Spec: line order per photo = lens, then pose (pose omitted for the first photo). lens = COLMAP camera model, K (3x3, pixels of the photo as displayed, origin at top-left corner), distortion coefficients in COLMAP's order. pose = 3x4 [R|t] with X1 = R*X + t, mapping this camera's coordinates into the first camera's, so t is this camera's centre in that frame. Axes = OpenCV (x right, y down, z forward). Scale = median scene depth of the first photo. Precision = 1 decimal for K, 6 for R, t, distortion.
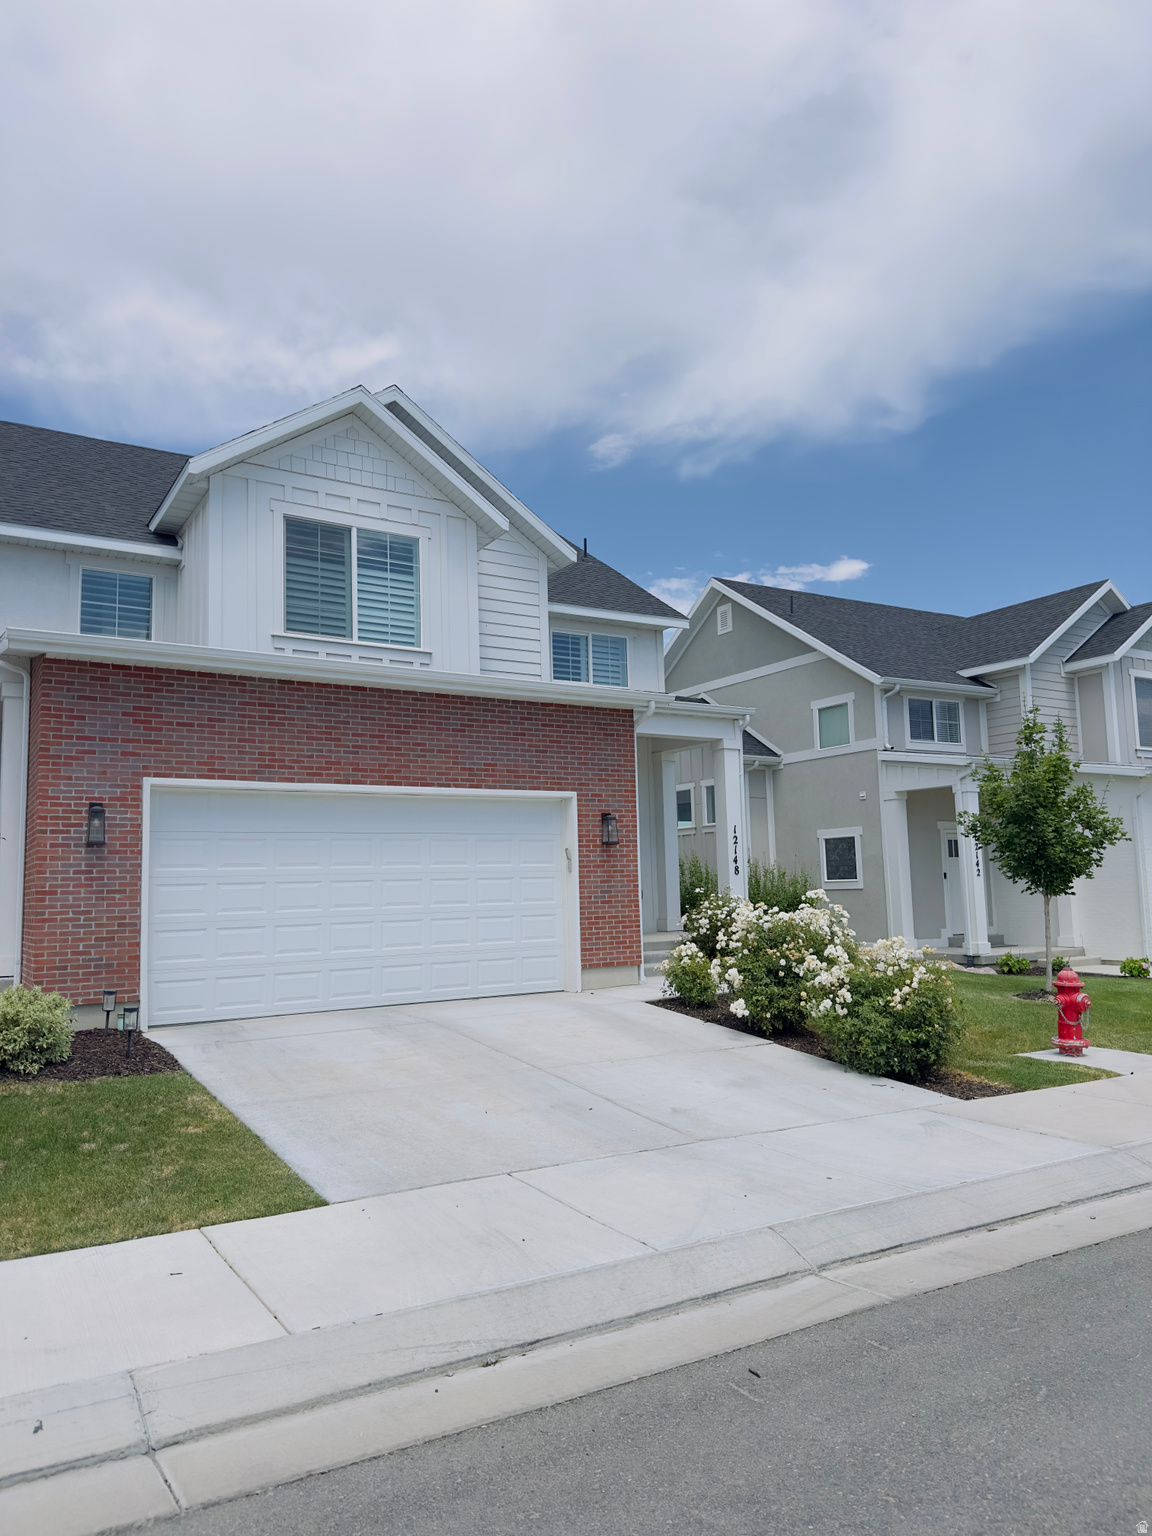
lens RADIAL K [[1082.2, 0, 577.4], [0, 1082.2, 781.7], [0, 0, 1]] dist [0.069117, -0.074675]
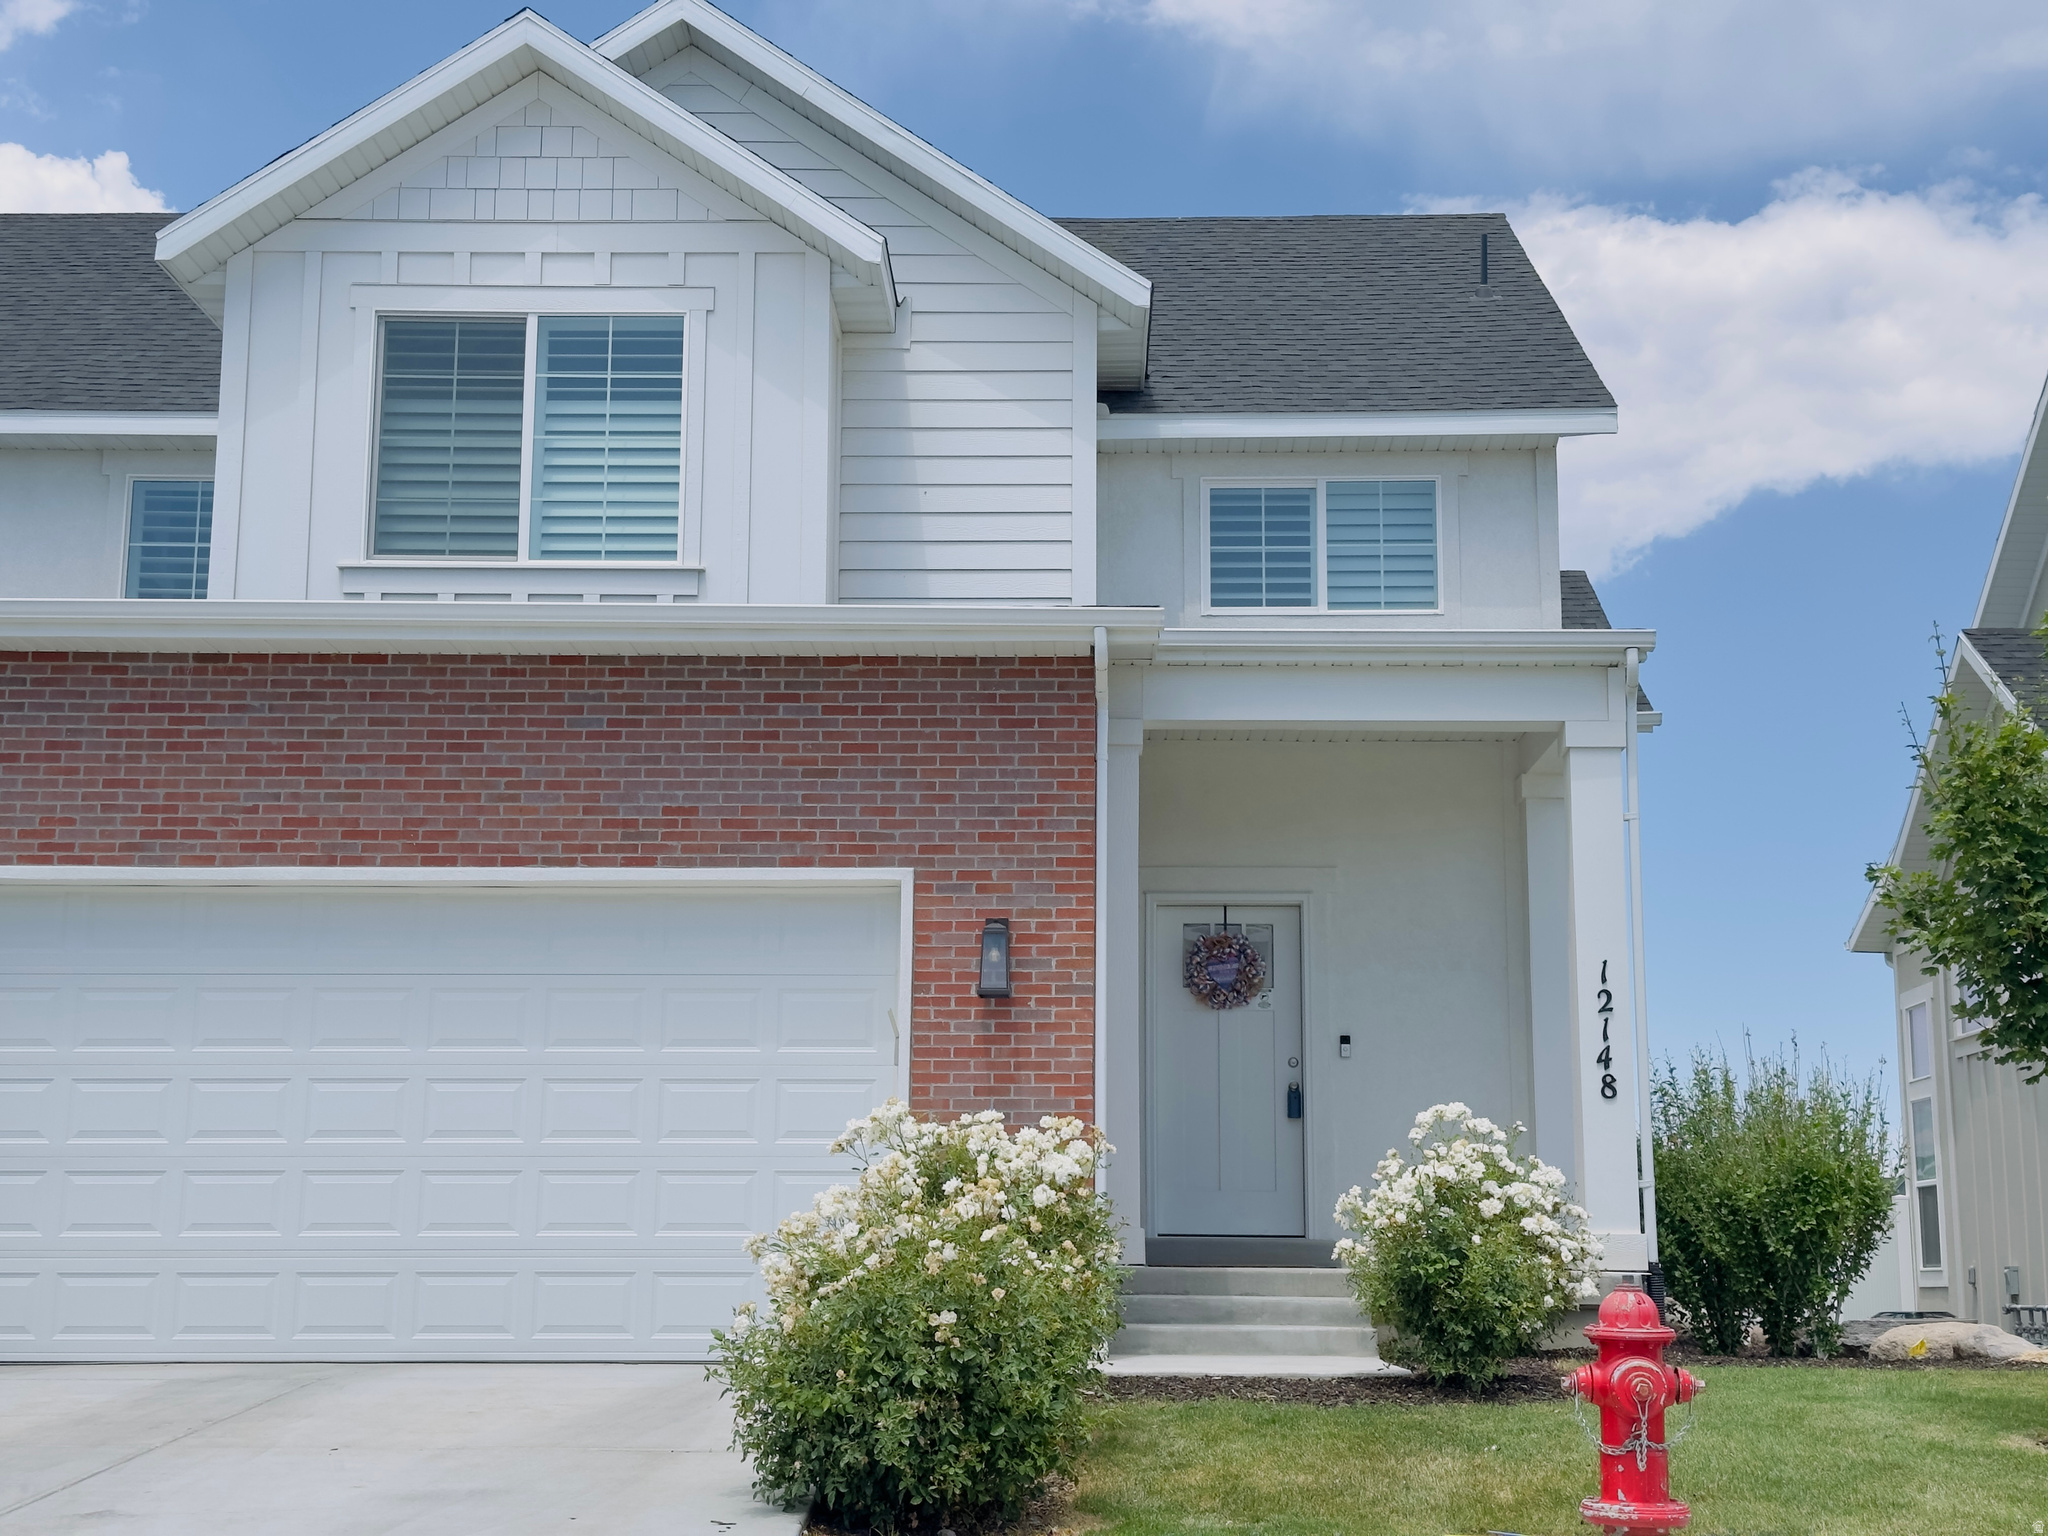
lens RADIAL K [[2827.0, 0, 1023.5], [0, 2827.0, 751.3], [0, 0, 1]] dist [0.088334, 0.000000]
pose [[0.829645, -0.073707, -0.553405, 0.661062], [0.027535, 0.995443, -0.091301, 0.067671], [0.557612, 0.060509, 0.827893, 0.152943]]
